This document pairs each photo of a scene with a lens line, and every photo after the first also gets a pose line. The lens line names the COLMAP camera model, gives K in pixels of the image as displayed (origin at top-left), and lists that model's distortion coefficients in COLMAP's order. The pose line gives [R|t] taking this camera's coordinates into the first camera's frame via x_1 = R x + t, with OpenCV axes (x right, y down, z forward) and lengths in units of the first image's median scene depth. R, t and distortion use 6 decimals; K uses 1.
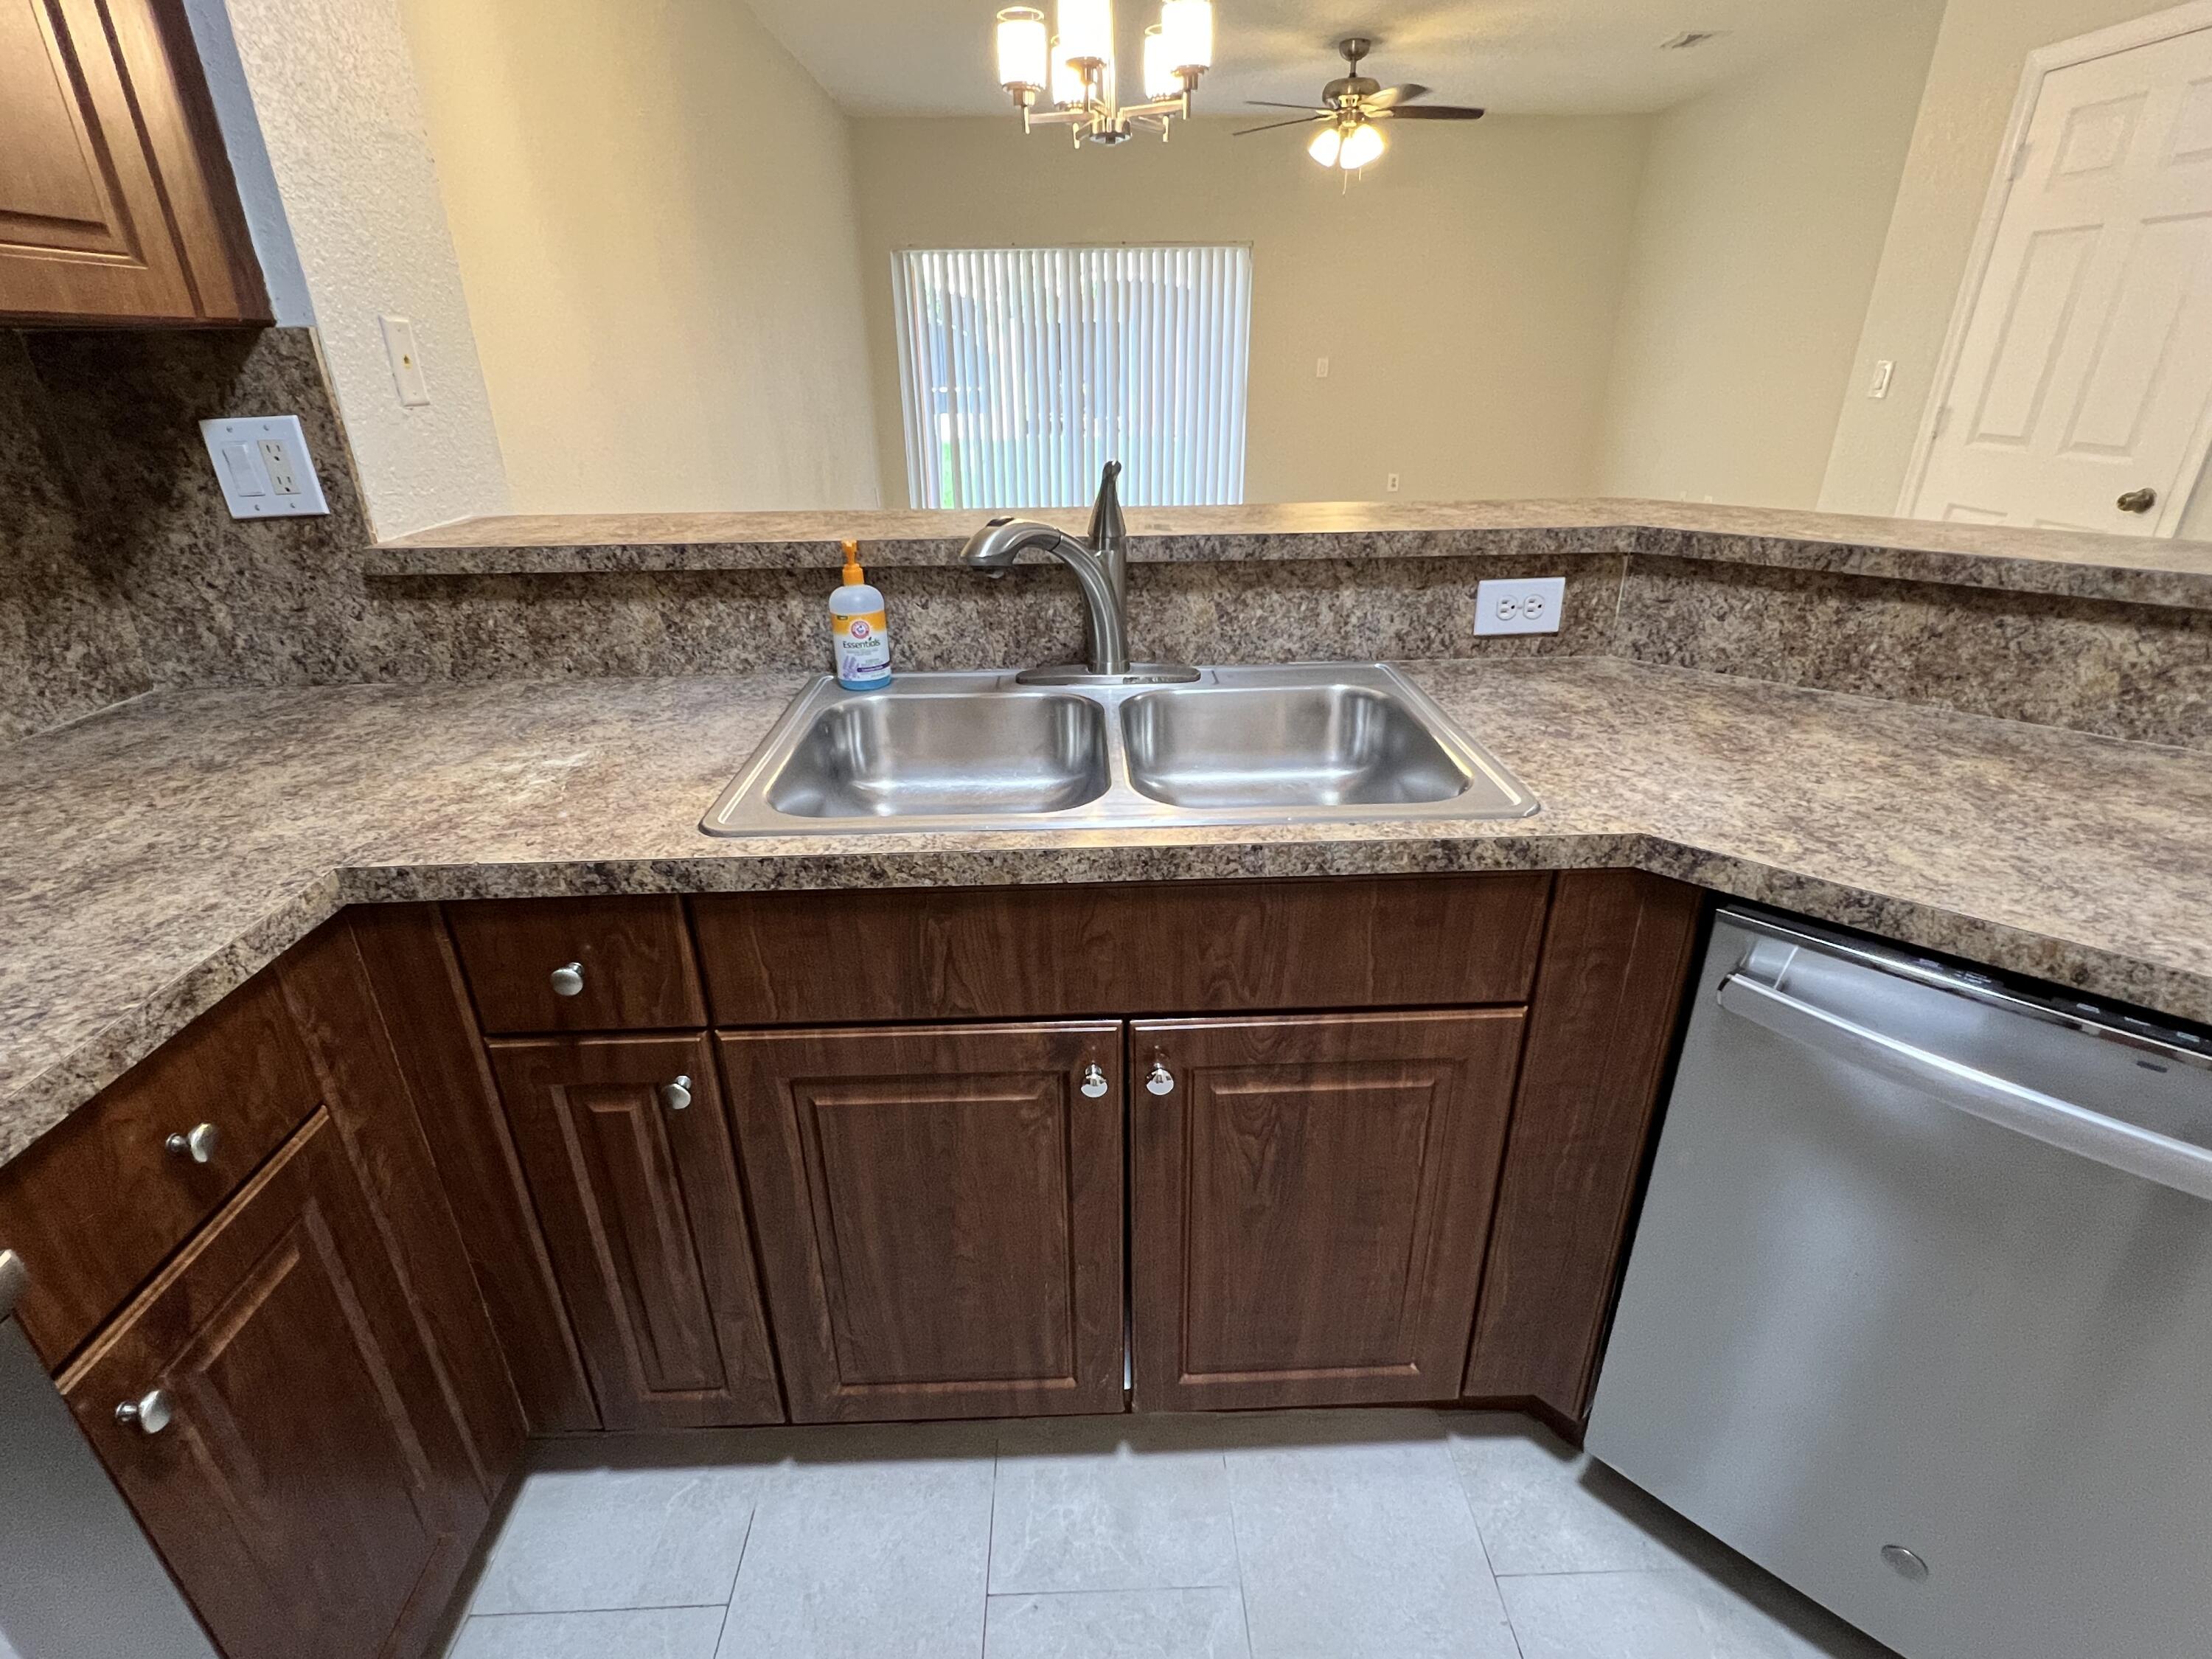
lens RADIAL K [[1057.8, 0, 1099.9], [0, 1057.8, 840.5], [0, 0, 1]] dist [-0.002182, -0.000412]
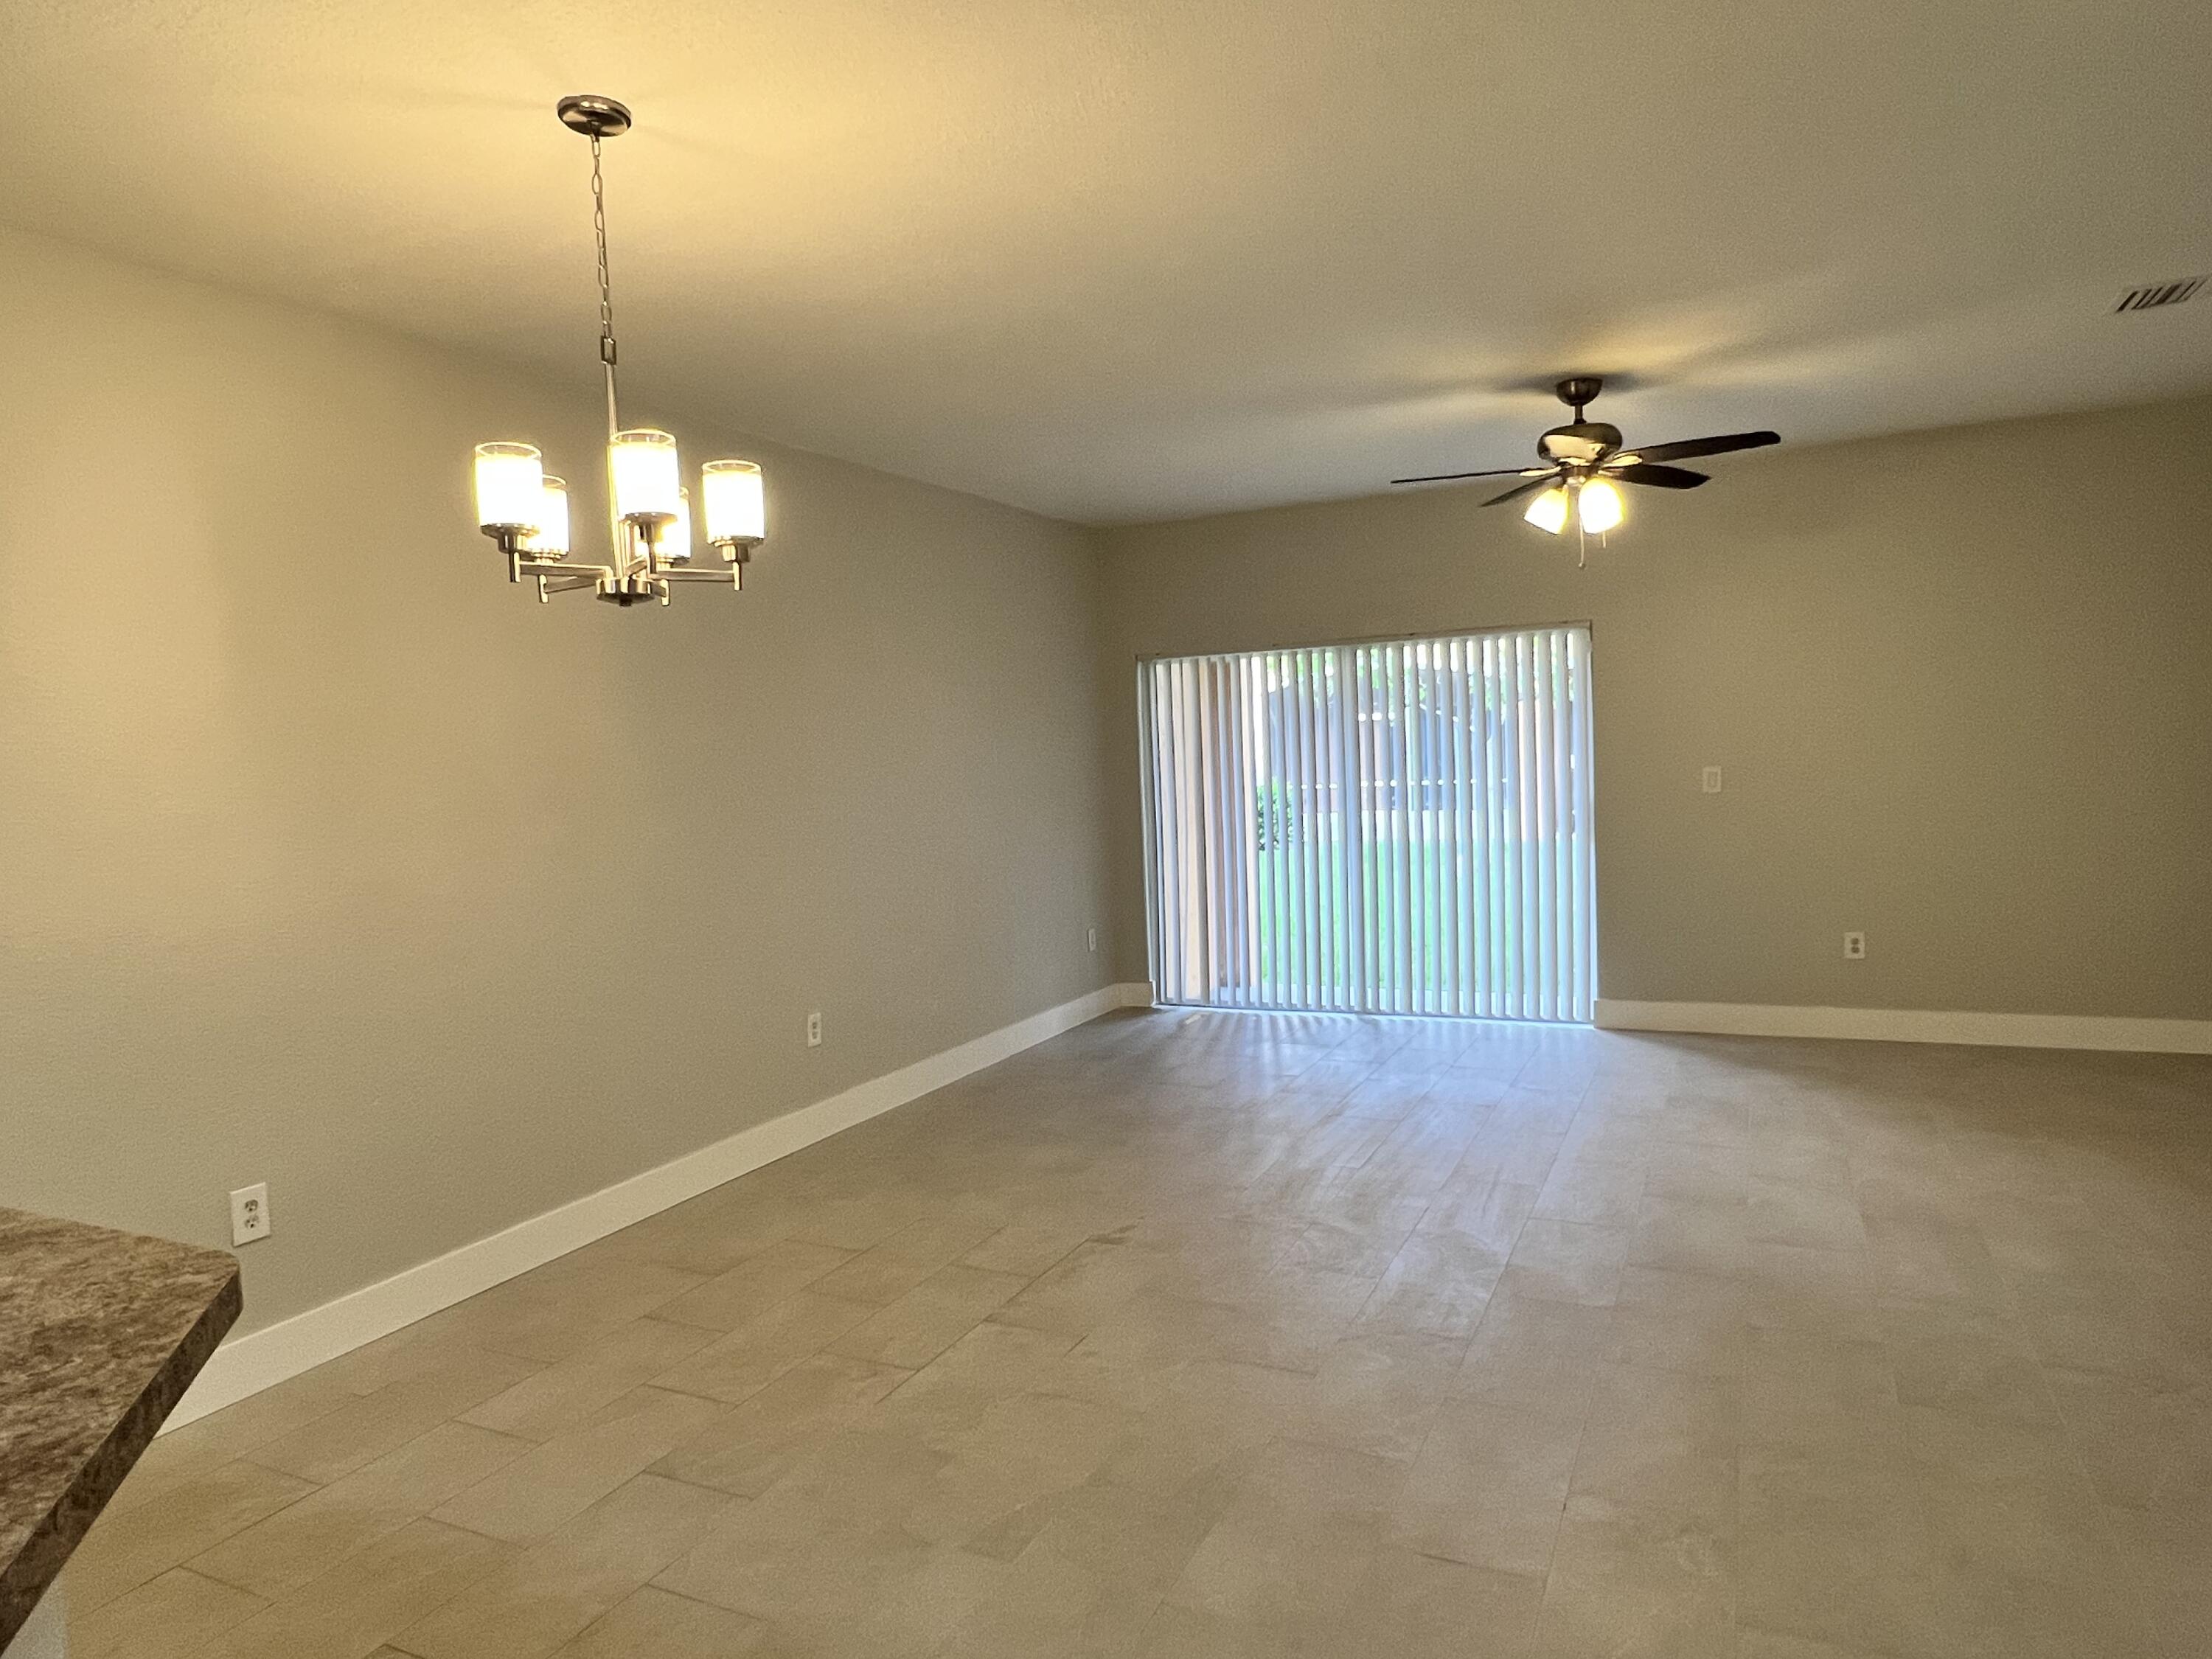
lens RADIAL K [[1345.2, 0, 1100.3], [0, 1345.2, 839.5], [0, 0, 1]] dist [-0.000807, 0.000231]
pose [[0.882177, 0.003994, -0.470901, 0.715479], [-0.165608, 0.938721, -0.302285, -0.239425], [0.440838, 0.344654, 0.828780, 0.368361]]
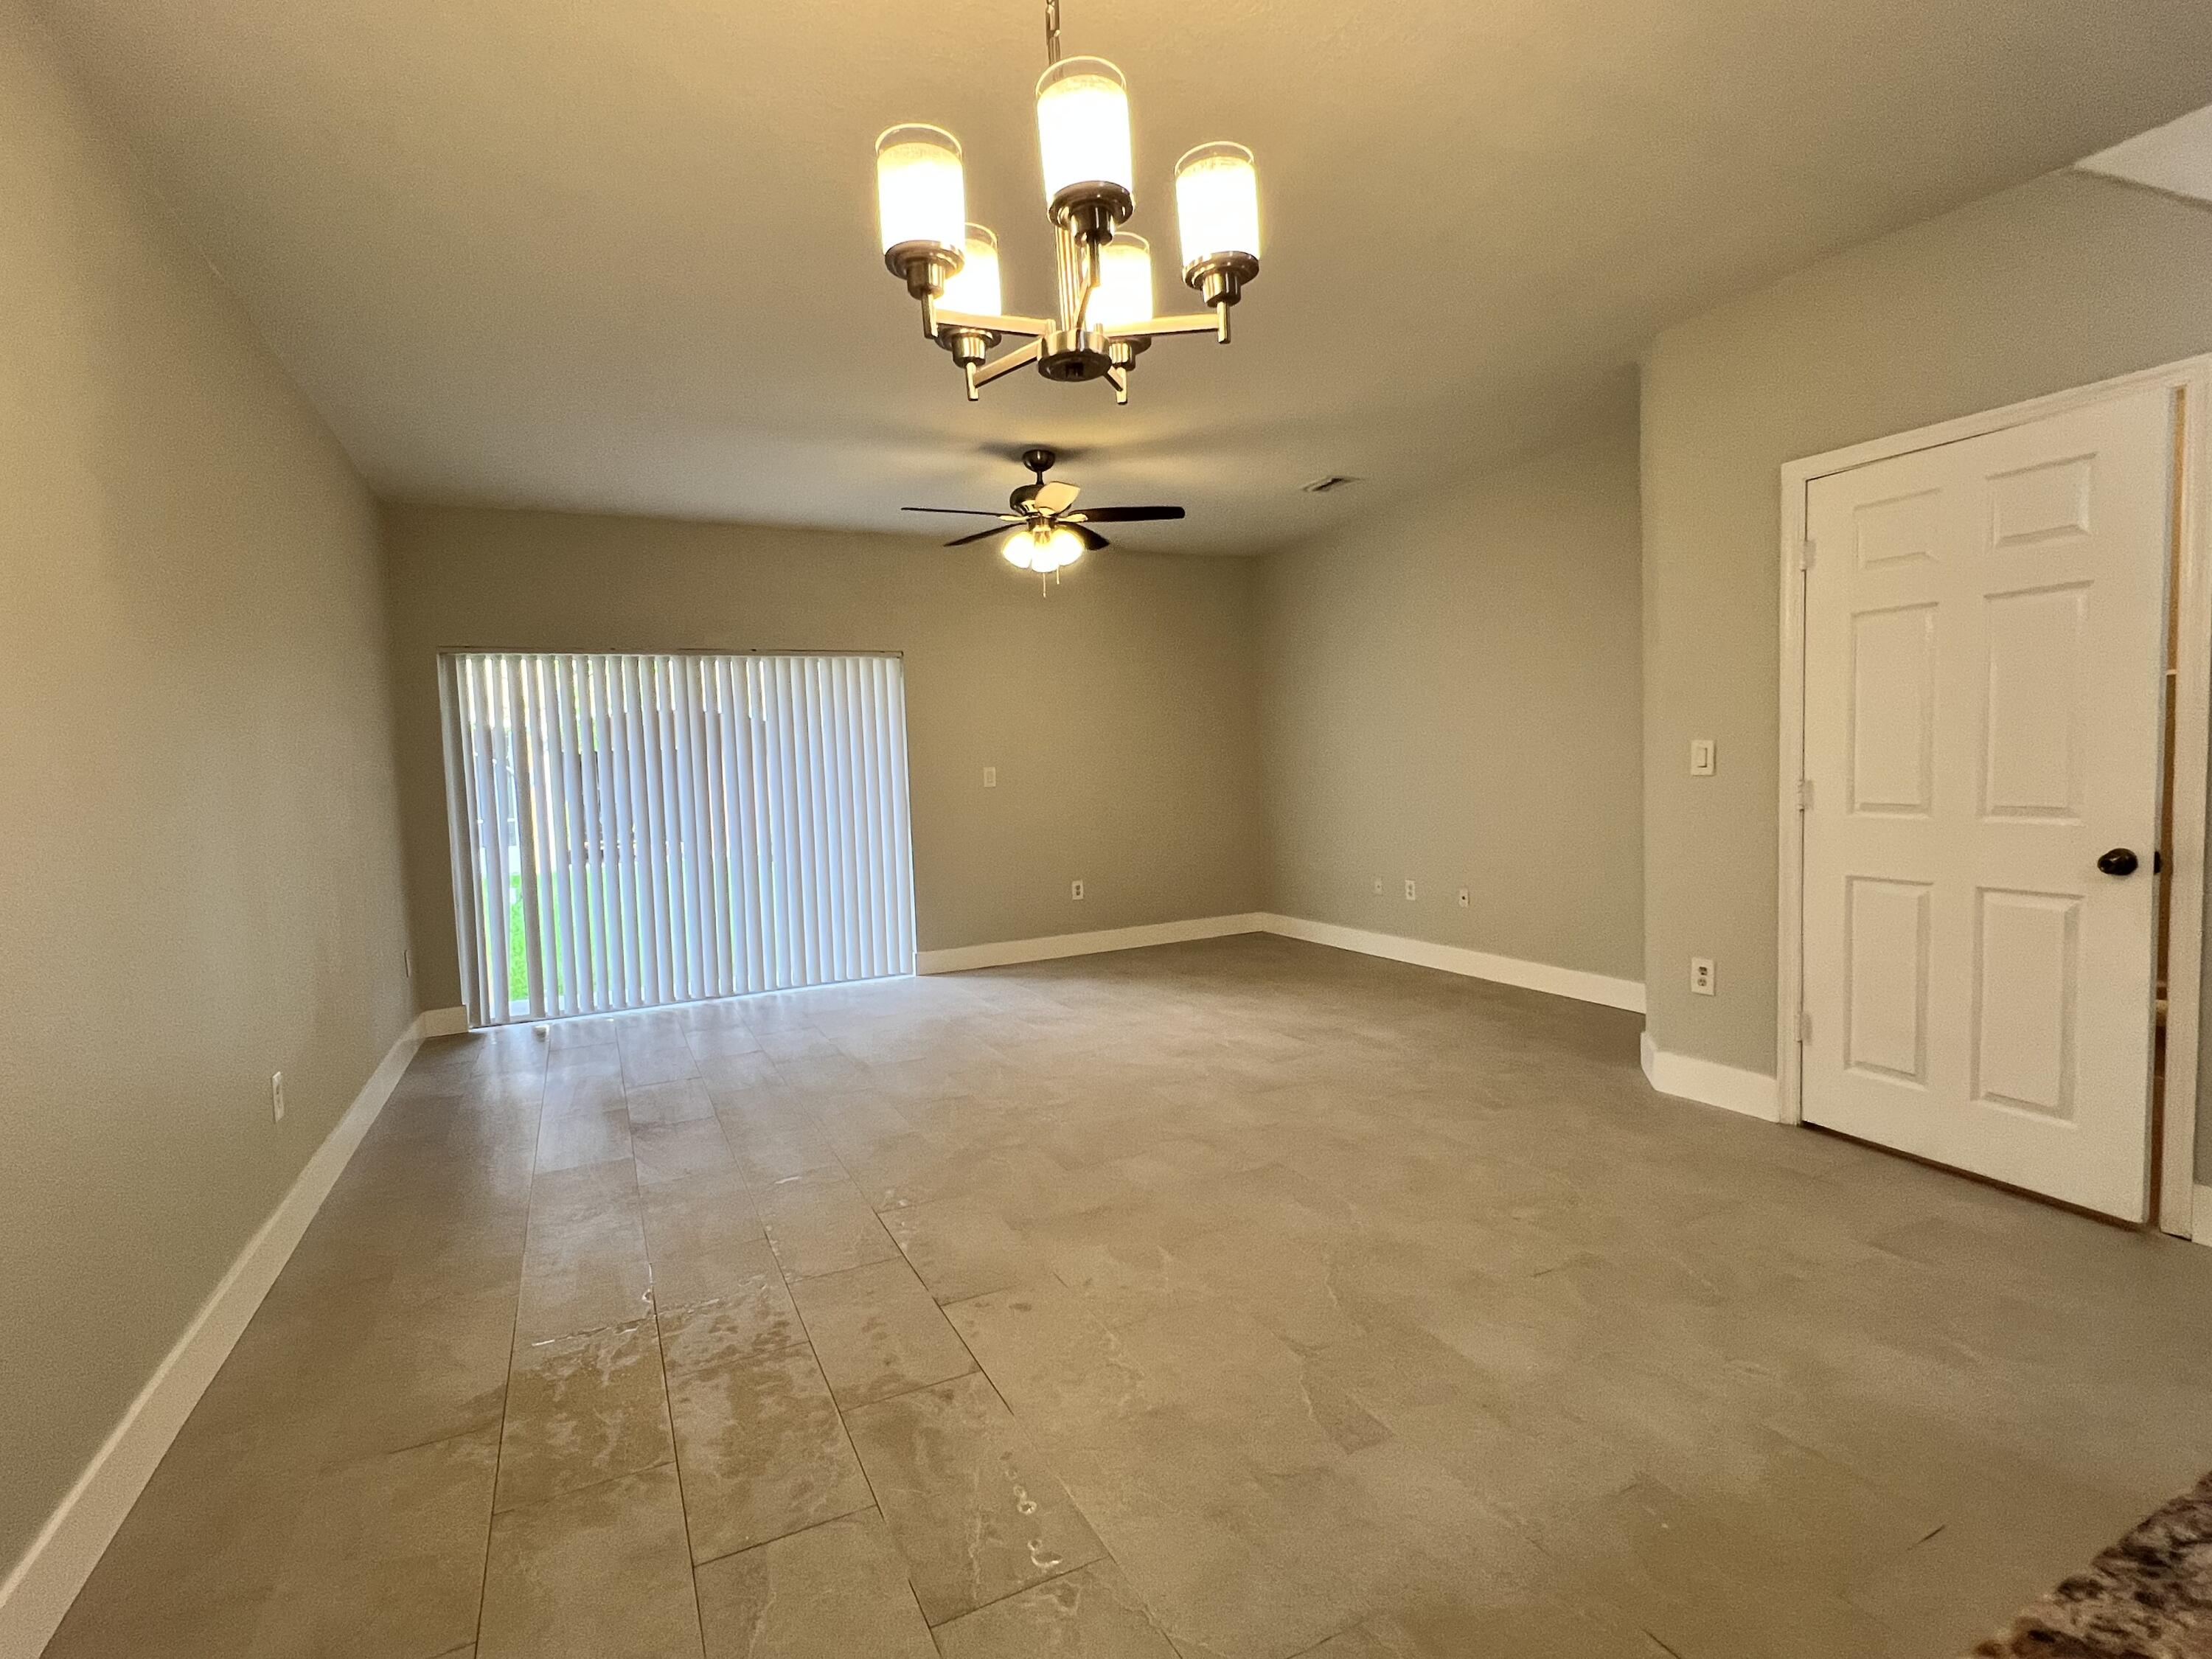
lens RADIAL K [[1057.8, 0, 1099.6], [0, 1057.8, 840.7], [0, 0, 1]] dist [-0.002182, -0.000412]
pose [[0.910842, -0.050474, 0.409658, -0.205811], [0.196291, 0.926049, -0.322339, -0.228947], [-0.363094, 0.374012, 0.853392, 0.565566]]
